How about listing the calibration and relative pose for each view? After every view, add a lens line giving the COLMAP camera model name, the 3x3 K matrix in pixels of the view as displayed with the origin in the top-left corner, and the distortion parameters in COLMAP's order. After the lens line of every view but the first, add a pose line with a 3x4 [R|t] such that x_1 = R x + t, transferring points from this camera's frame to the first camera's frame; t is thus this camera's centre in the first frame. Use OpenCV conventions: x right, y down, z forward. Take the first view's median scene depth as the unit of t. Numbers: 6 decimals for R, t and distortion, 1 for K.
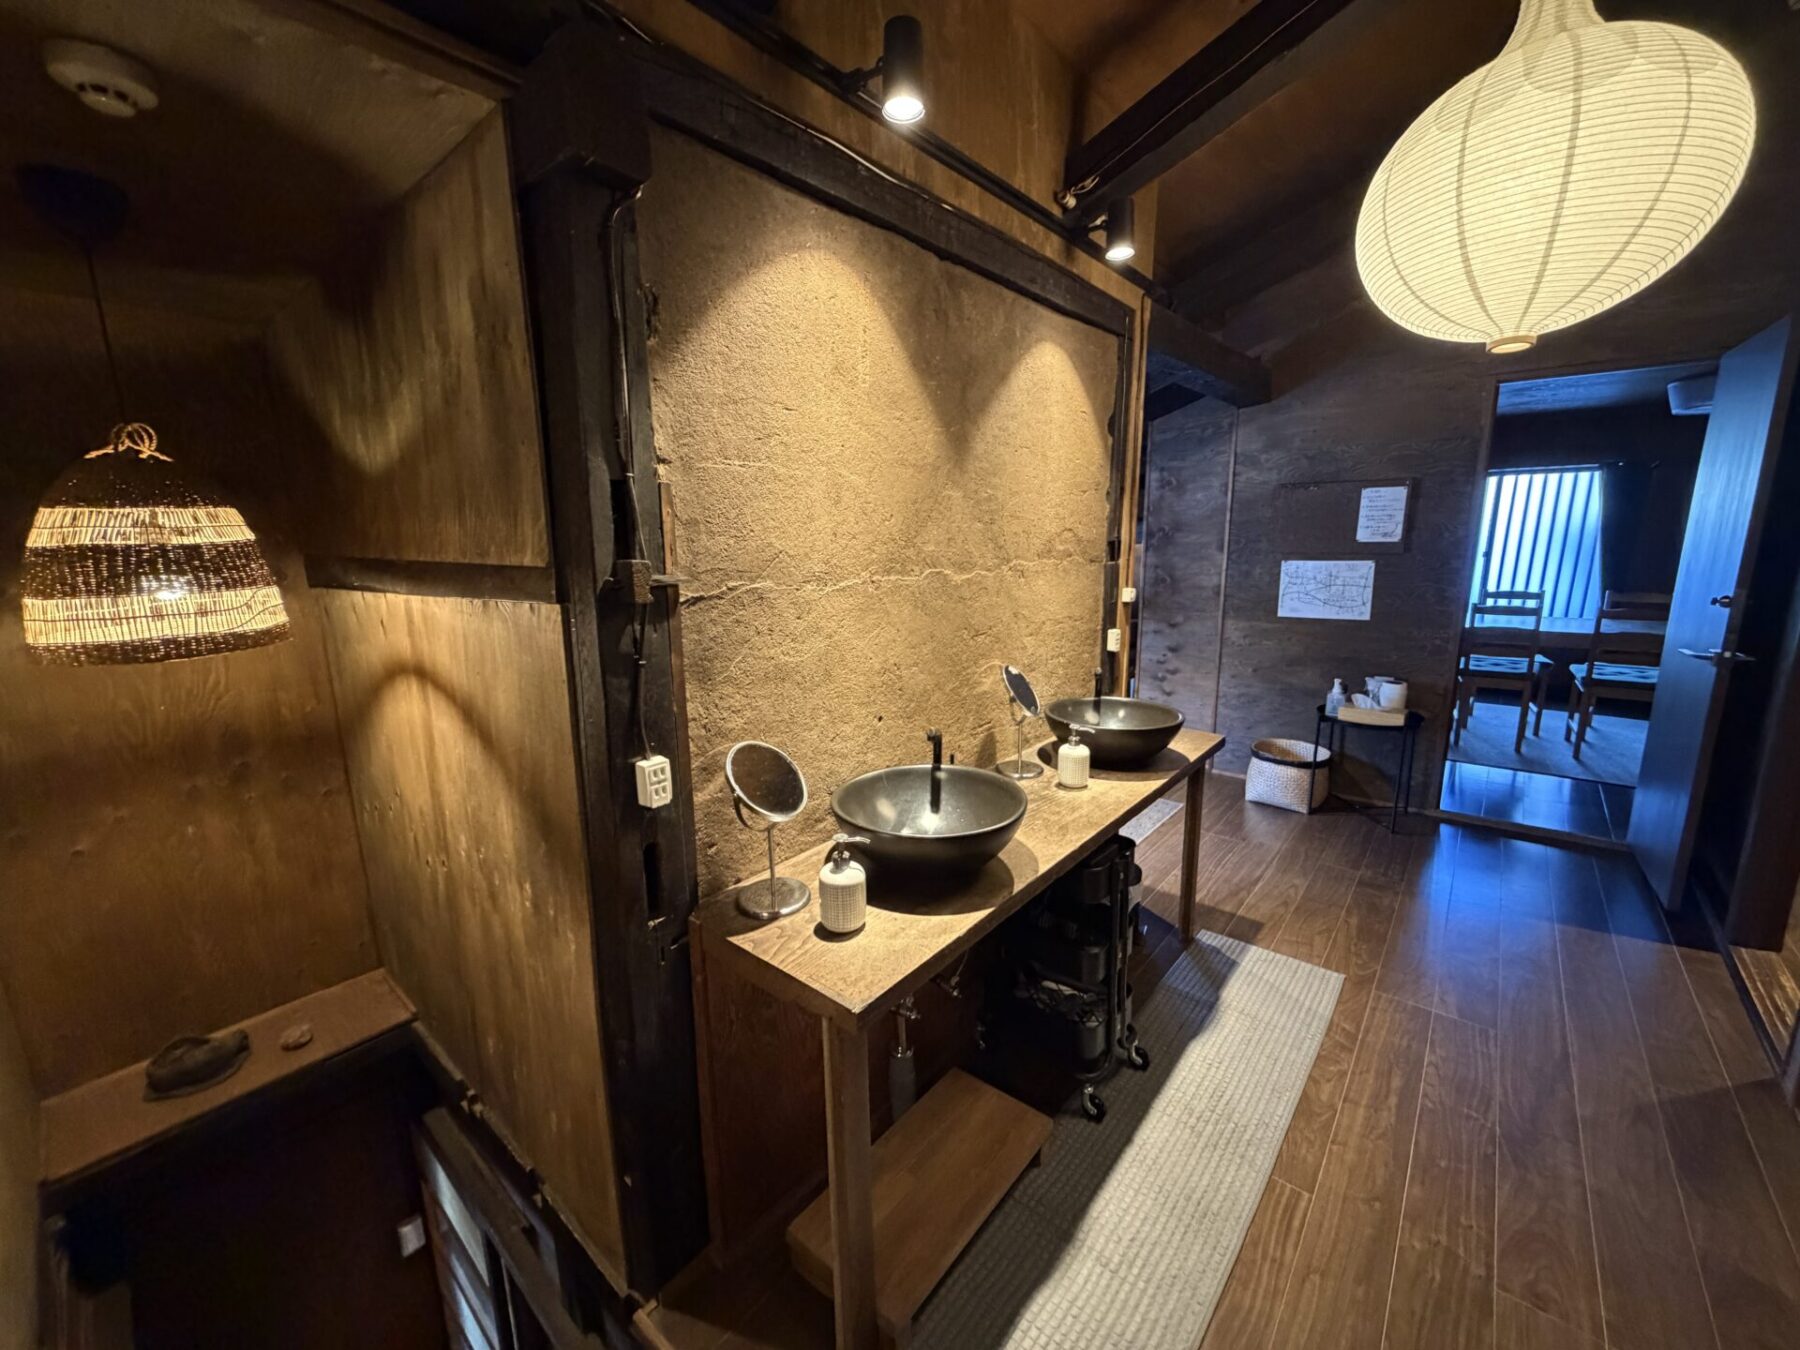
lens RADIAL K [[710.4, 0, 895.6], [0, 710.4, 671.5], [0, 0, 1]] dist [-0.000034, -0.000031]
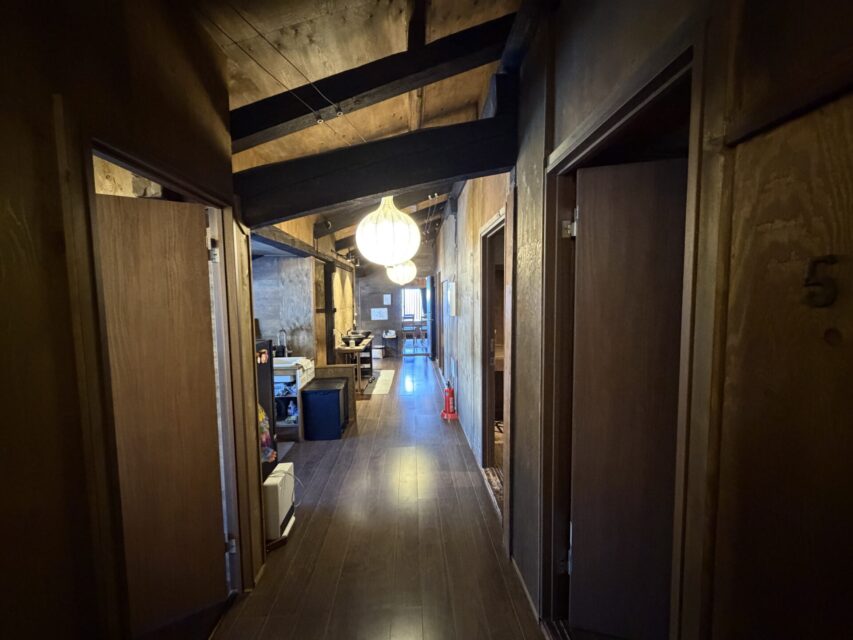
lens RADIAL K [[336.7, 0, 426.1], [0, 336.7, 320.7], [0, 0, 1]] dist [-0.000034, -0.000031]
pose [[0.727980, -0.041933, 0.684314, -0.806999], [0.128989, 0.988680, -0.076636, 0.160587], [-0.673354, 0.144058, 0.725149, -0.964482]]
